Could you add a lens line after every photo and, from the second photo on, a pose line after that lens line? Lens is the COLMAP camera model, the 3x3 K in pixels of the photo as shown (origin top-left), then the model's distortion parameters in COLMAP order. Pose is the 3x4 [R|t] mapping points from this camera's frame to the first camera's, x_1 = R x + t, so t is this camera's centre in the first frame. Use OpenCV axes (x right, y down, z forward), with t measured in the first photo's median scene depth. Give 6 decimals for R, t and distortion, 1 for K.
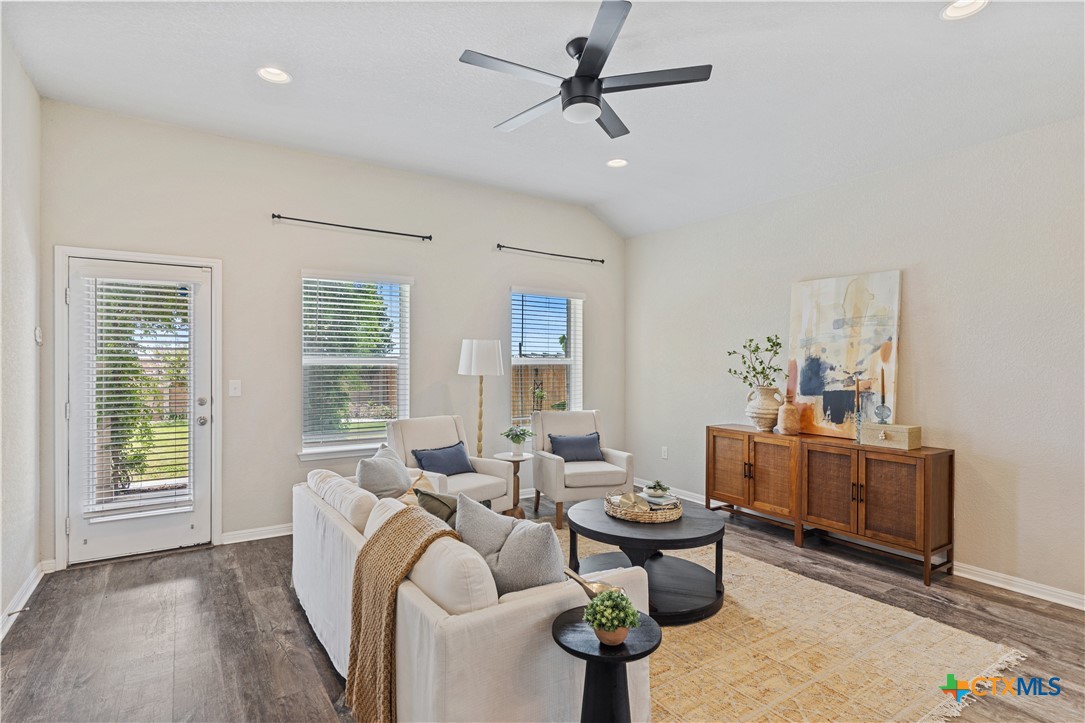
lens RADIAL K [[554.3, 0, 545.1], [0, 554.3, 363.3], [0, 0, 1]] dist [0.007454, 0.000249]
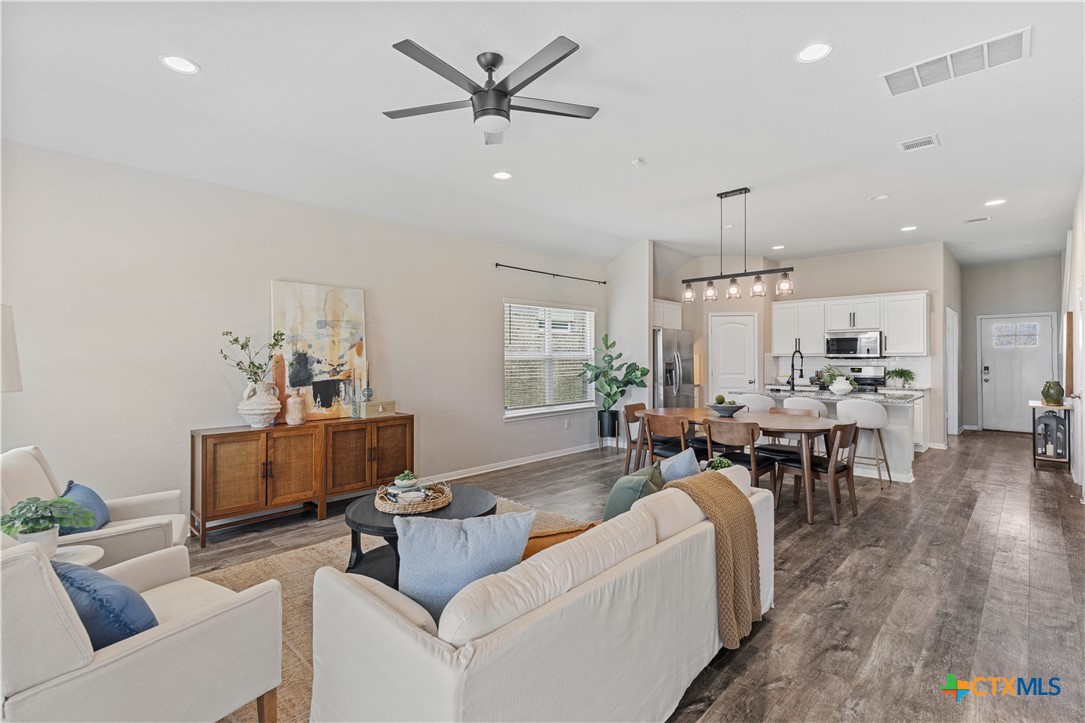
lens RADIAL K [[499.1, 0, 536.0], [0, 499.1, 356.3], [0, 0, 1]] dist [-0.000487, 0.000770]
pose [[-0.201638, -0.003137, 0.979455, -0.614026], [0.004702, 0.999980, 0.004171, -0.004946], [-0.979449, 0.005446, -0.201619, 0.766151]]
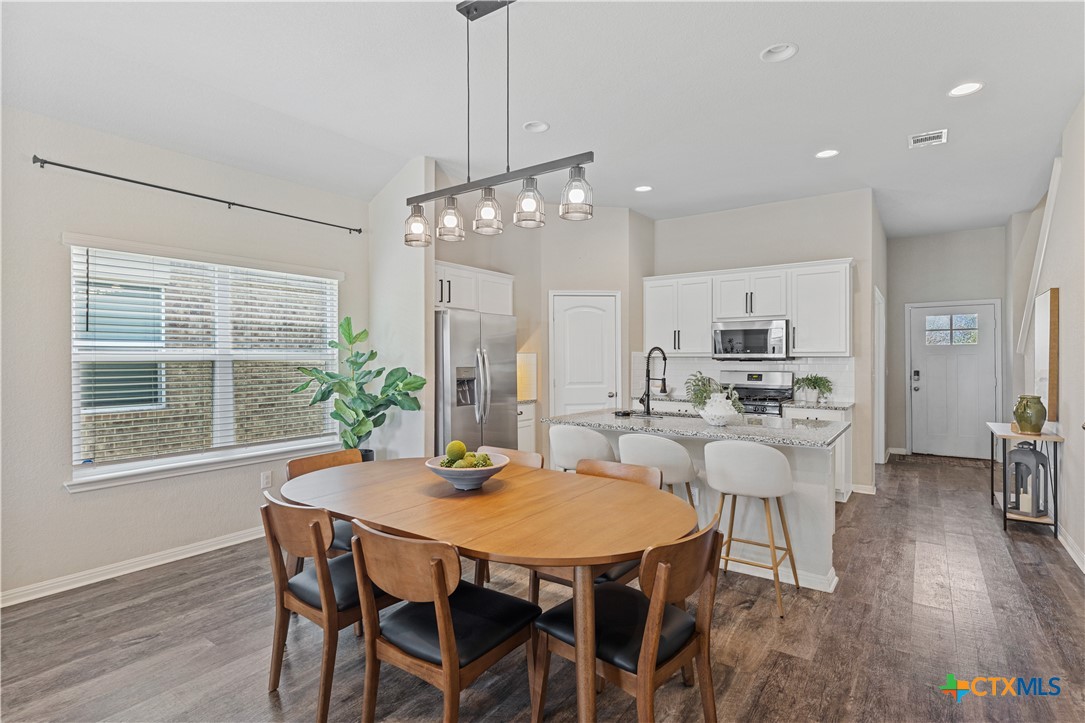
lens RADIAL K [[544.7, 0, 540.9], [0, 544.7, 357.7], [0, 0, 1]] dist [0.014059, -0.004736]
pose [[-0.362323, -0.004724, 0.932041, -0.123640], [0.002447, 0.999979, 0.006020, 0.000548], [-0.932049, 0.004462, -0.362304, 0.227208]]
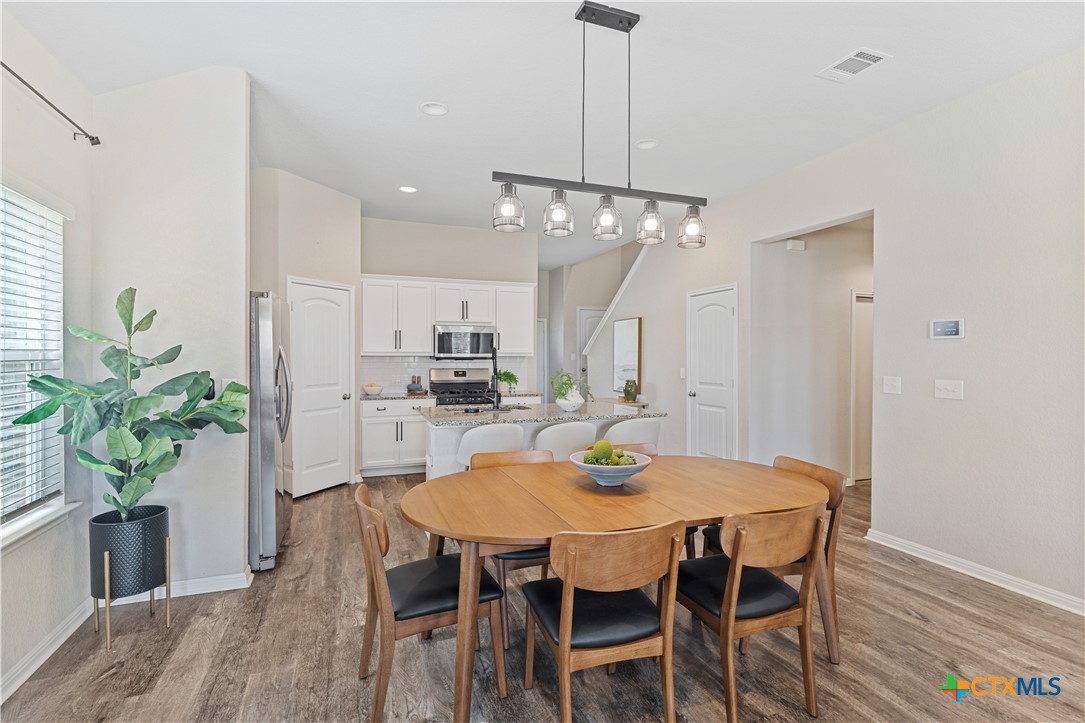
lens RADIAL K [[515.0, 0, 540.8], [0, 515.0, 358.6], [0, 0, 1]] dist [0.010451, -0.001741]
pose [[-0.972975, -0.008873, 0.230742, 0.397390], [-0.006955, 0.999934, 0.009121, -0.000477], [-0.230808, 0.007269, -0.972972, 0.661040]]
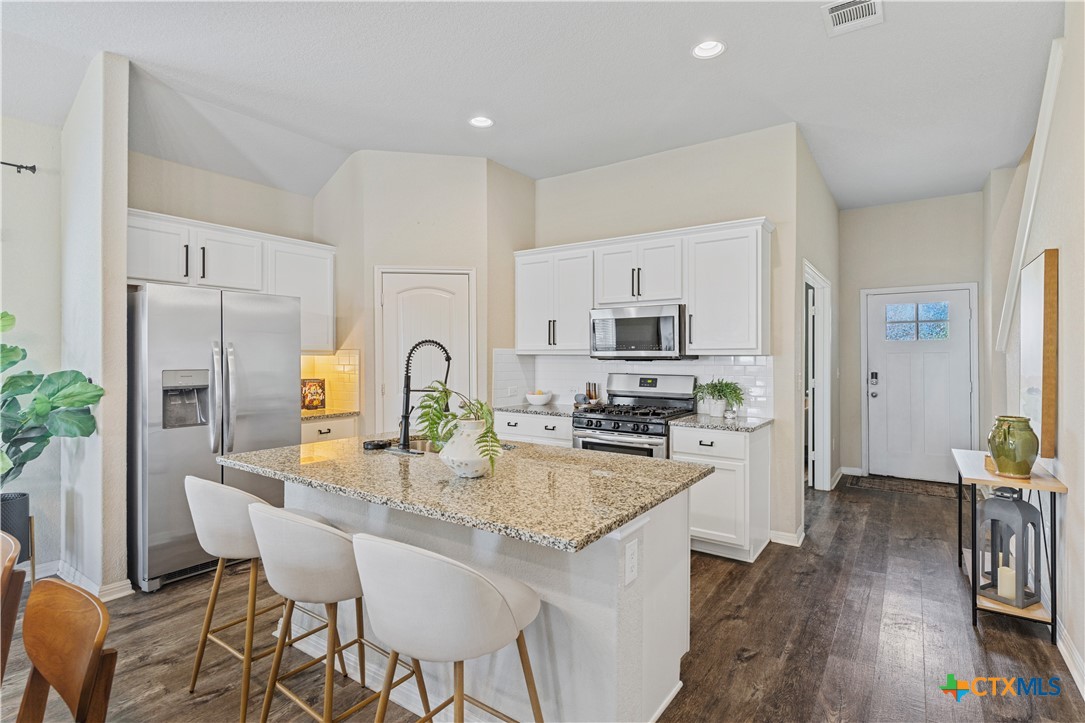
lens RADIAL K [[544.7, 0, 531.1], [0, 544.7, 353.5], [0, 0, 1]] dist [0.014059, -0.004736]
pose [[-0.366605, -0.003869, 0.930369, 0.094448], [0.000432, 0.999991, 0.004329, 0.000416], [-0.930377, 0.001989, -0.366600, -0.204444]]
